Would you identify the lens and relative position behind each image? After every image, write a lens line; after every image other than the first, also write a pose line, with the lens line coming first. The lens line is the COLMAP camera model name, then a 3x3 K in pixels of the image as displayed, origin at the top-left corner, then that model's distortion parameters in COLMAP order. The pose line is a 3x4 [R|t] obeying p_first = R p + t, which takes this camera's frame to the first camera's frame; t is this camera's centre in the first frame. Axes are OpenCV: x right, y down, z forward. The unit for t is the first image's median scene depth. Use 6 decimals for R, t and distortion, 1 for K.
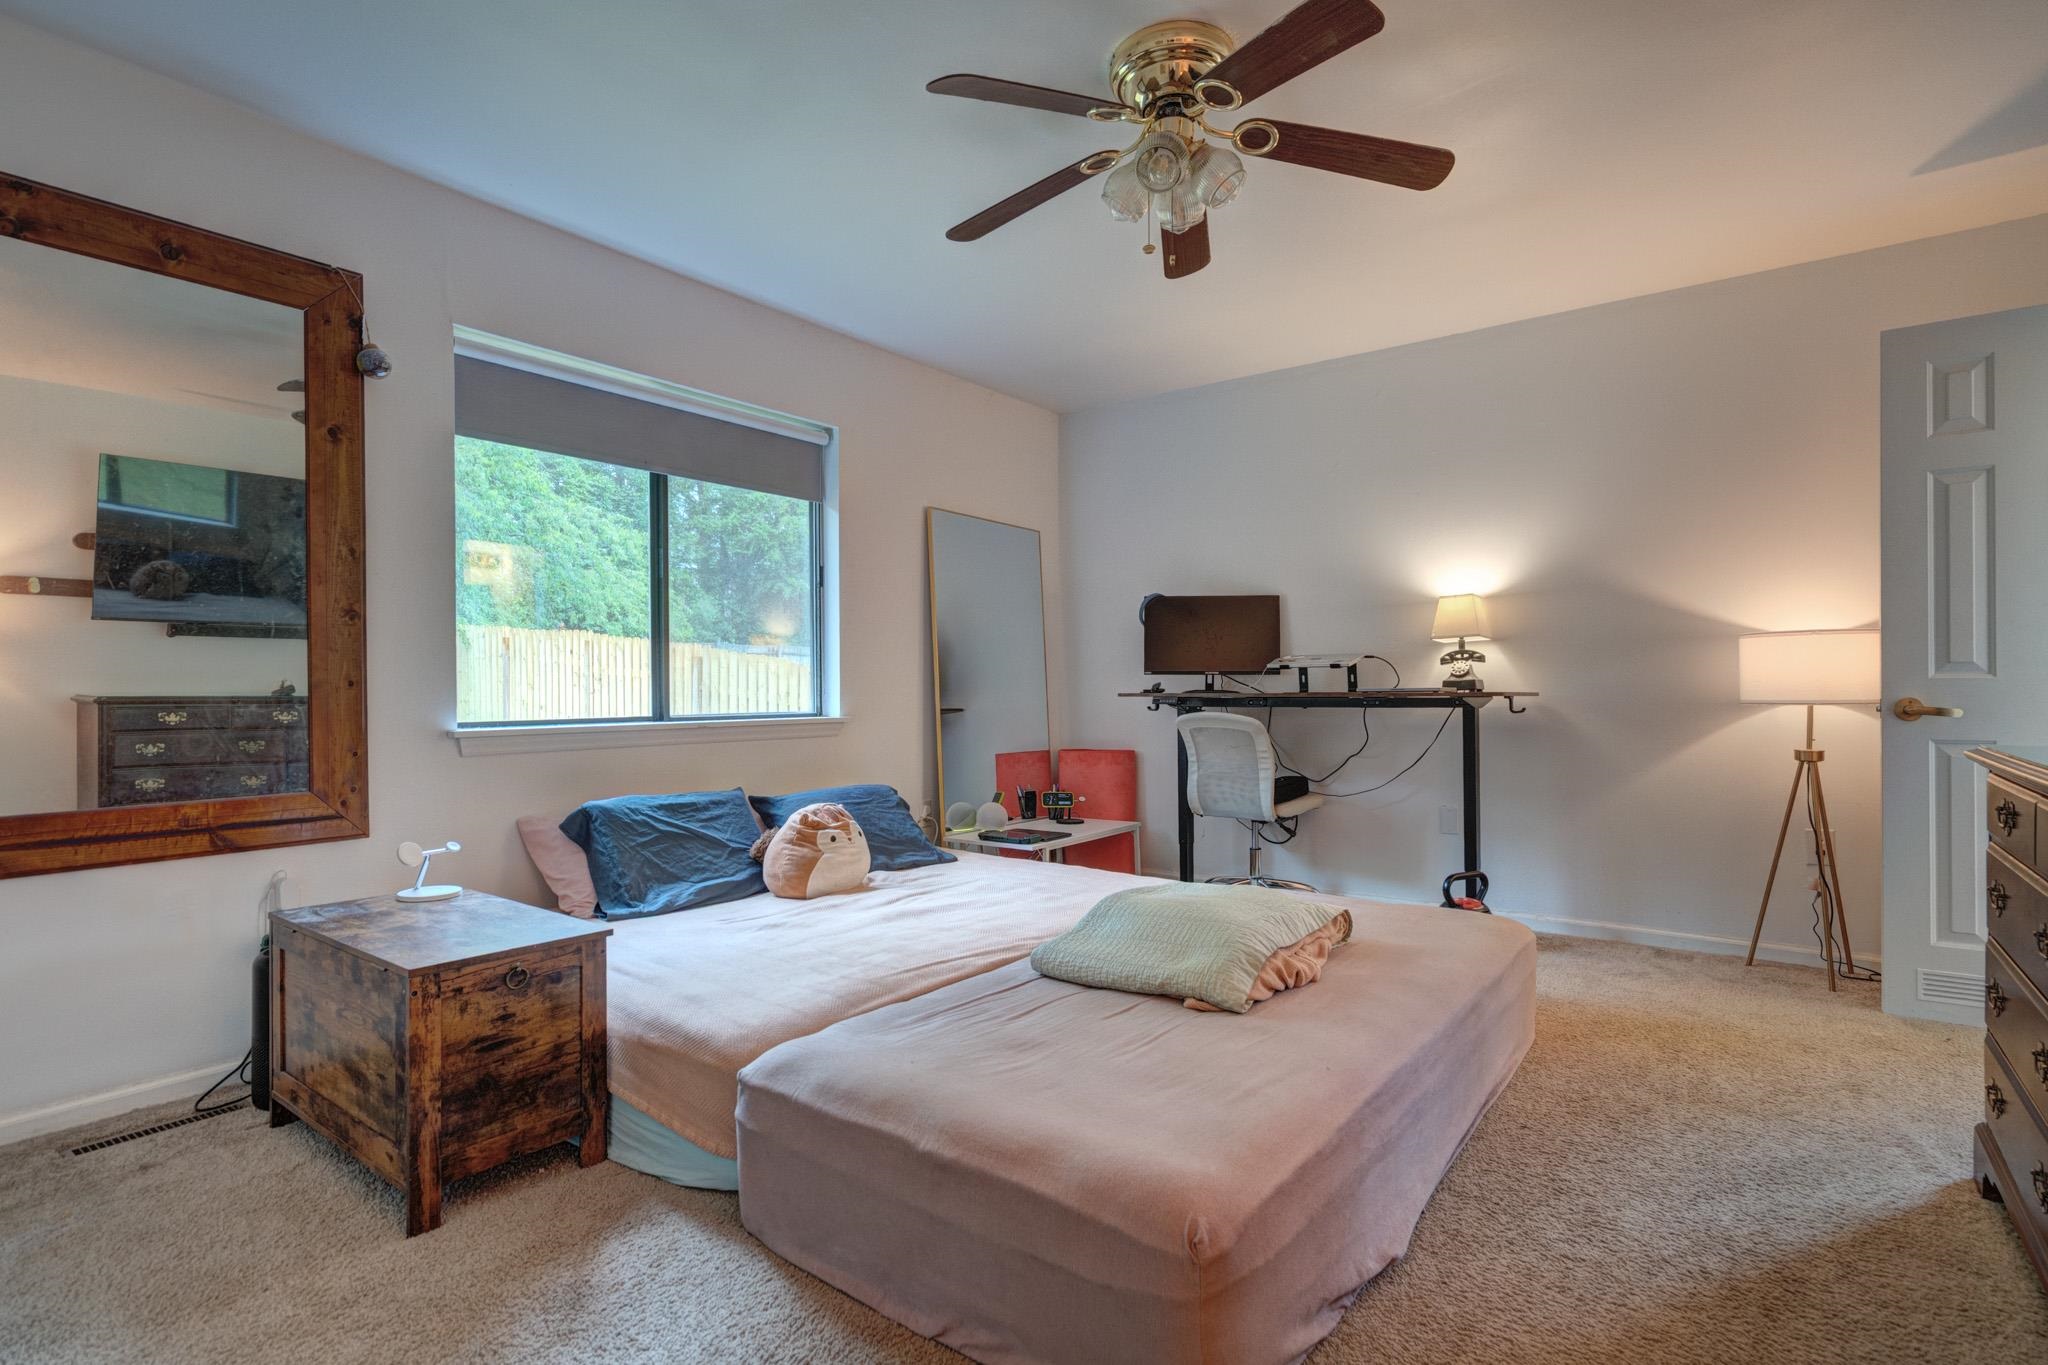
lens RADIAL K [[1030.8, 0, 1025.9], [0, 1030.8, 692.3], [0, 0, 1]] dist [-0.000986, 0.002183]
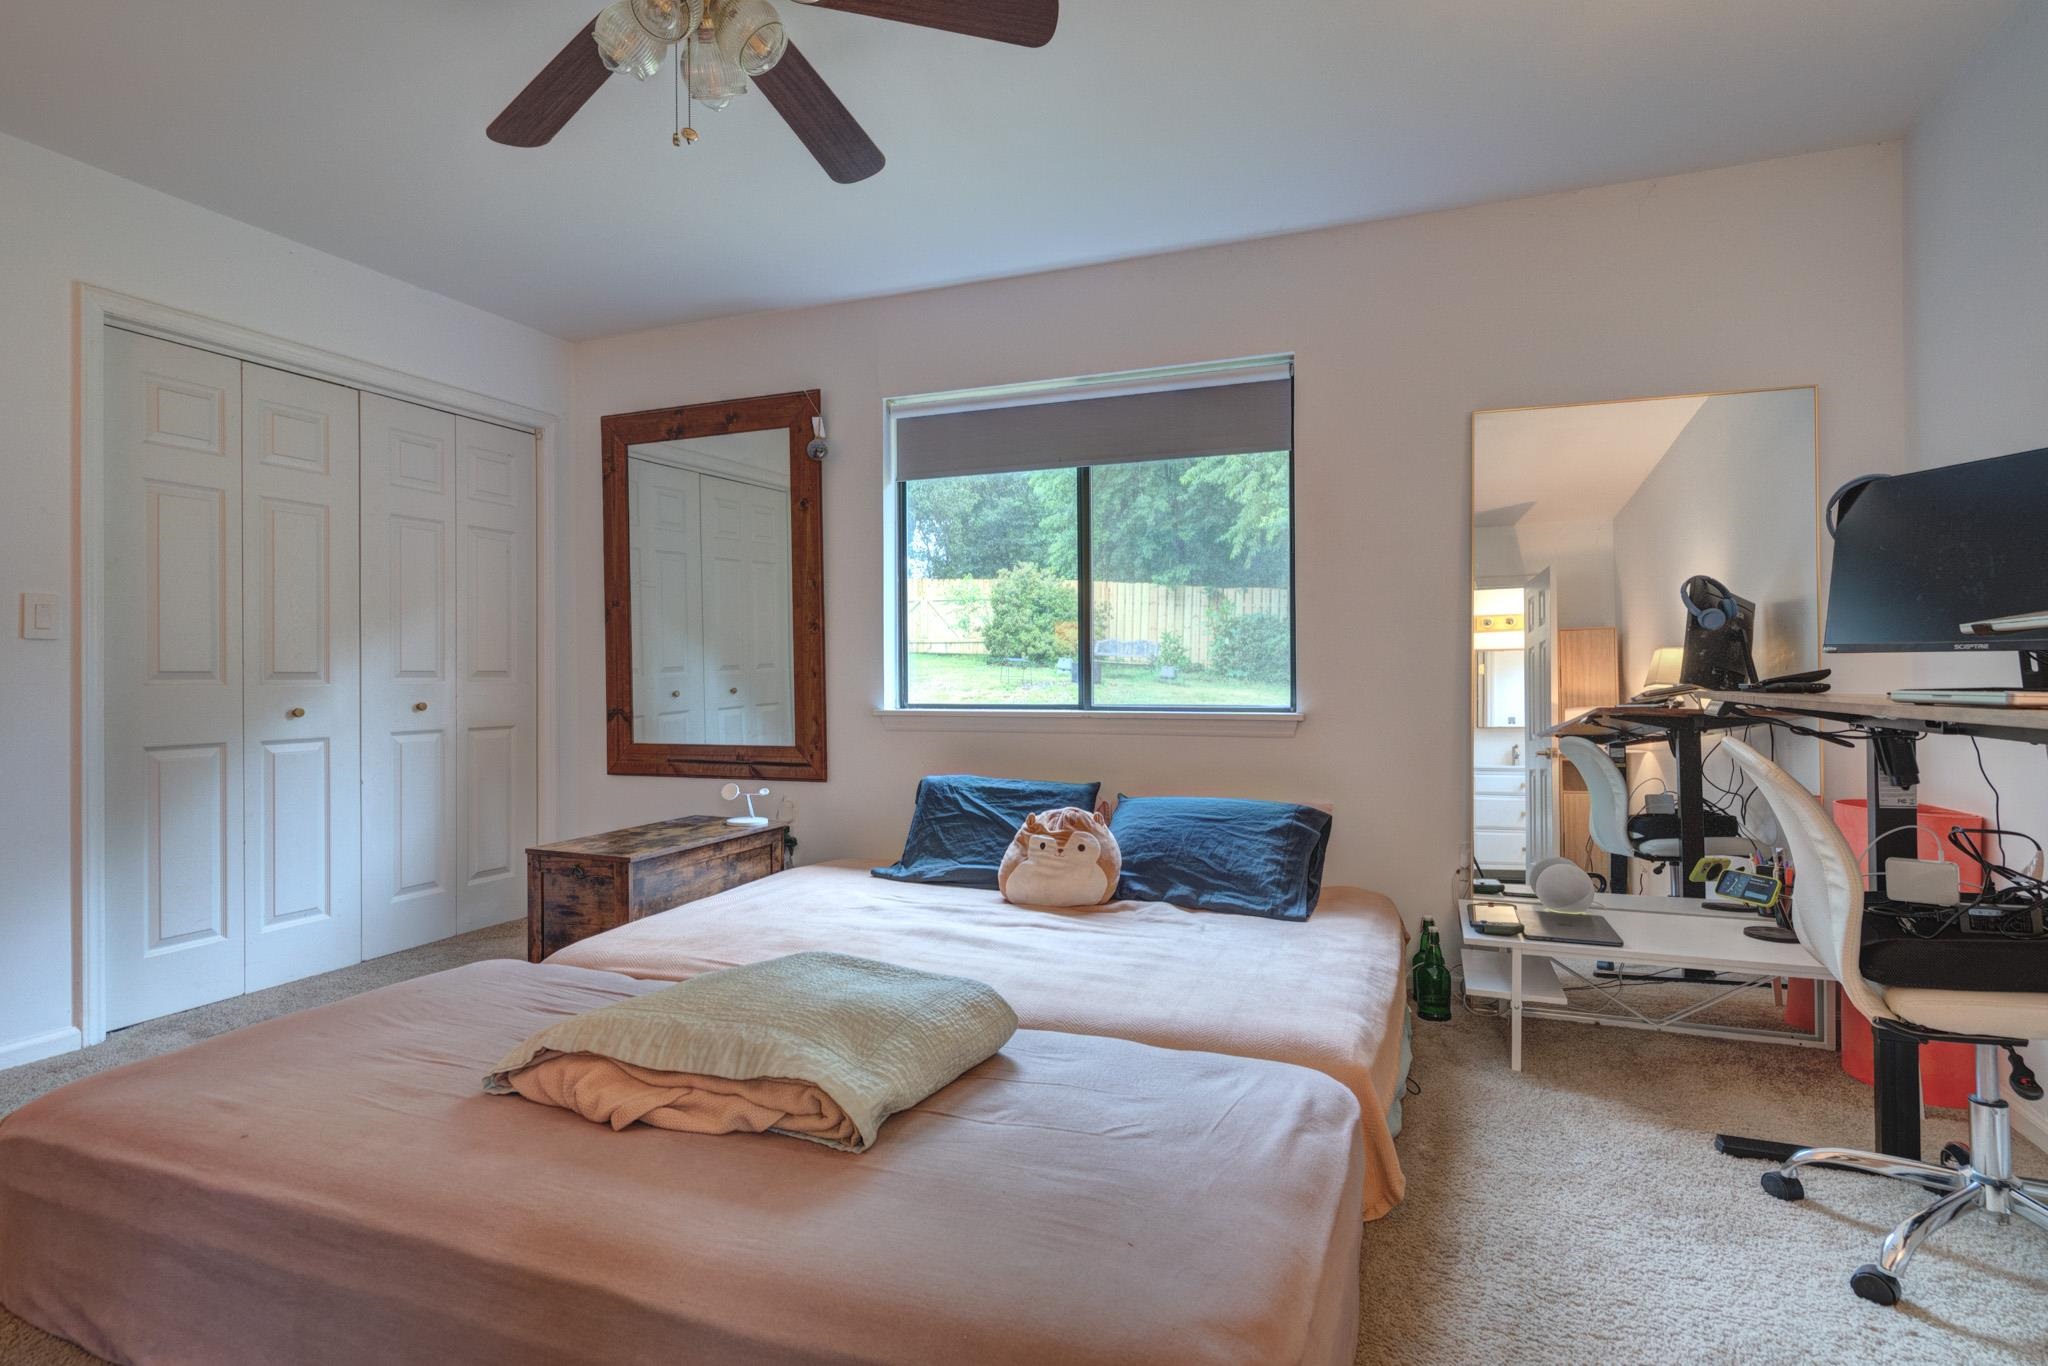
lens RADIAL K [[1064.8, 0, 1065.7], [0, 1064.8, 667.2], [0, 0, 1]] dist [0.000539, 0.005257]
pose [[0.260515, -0.001888, -0.965468, 0.686694], [-0.002598, 0.999993, -0.002656, -0.011715], [0.965466, 0.003201, 0.260509, 0.740073]]
